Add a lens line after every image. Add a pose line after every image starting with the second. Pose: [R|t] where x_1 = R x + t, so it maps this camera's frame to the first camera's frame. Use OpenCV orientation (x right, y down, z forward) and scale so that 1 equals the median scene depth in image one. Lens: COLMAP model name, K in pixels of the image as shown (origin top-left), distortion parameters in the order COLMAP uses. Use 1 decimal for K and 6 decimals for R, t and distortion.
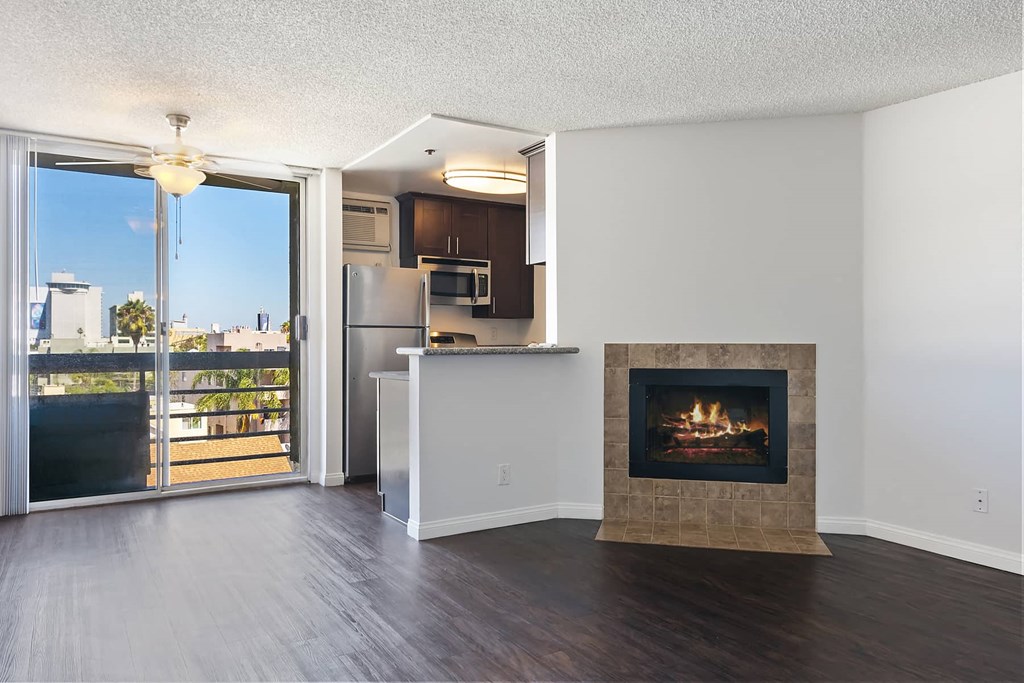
lens RADIAL K [[710.9, 0, 536.7], [0, 710.9, 334.3], [0, 0, 1]] dist [0.012322, 0.000439]
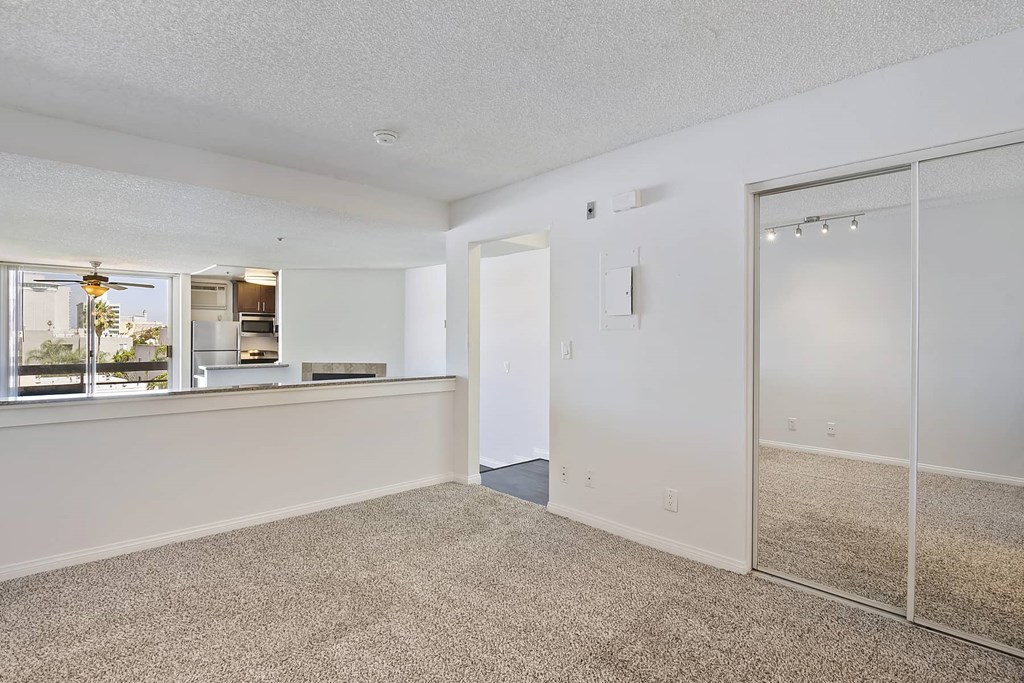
lens RADIAL K [[528.0, 0, 516.0], [0, 528.0, 333.1], [0, 0, 1]] dist [0.003577, 0.000093]
pose [[0.988267, 0.006523, 0.152595, 0.348709], [-0.007823, 0.999938, 0.007919, -0.067836], [-0.152534, -0.009020, 0.988257, -0.535760]]
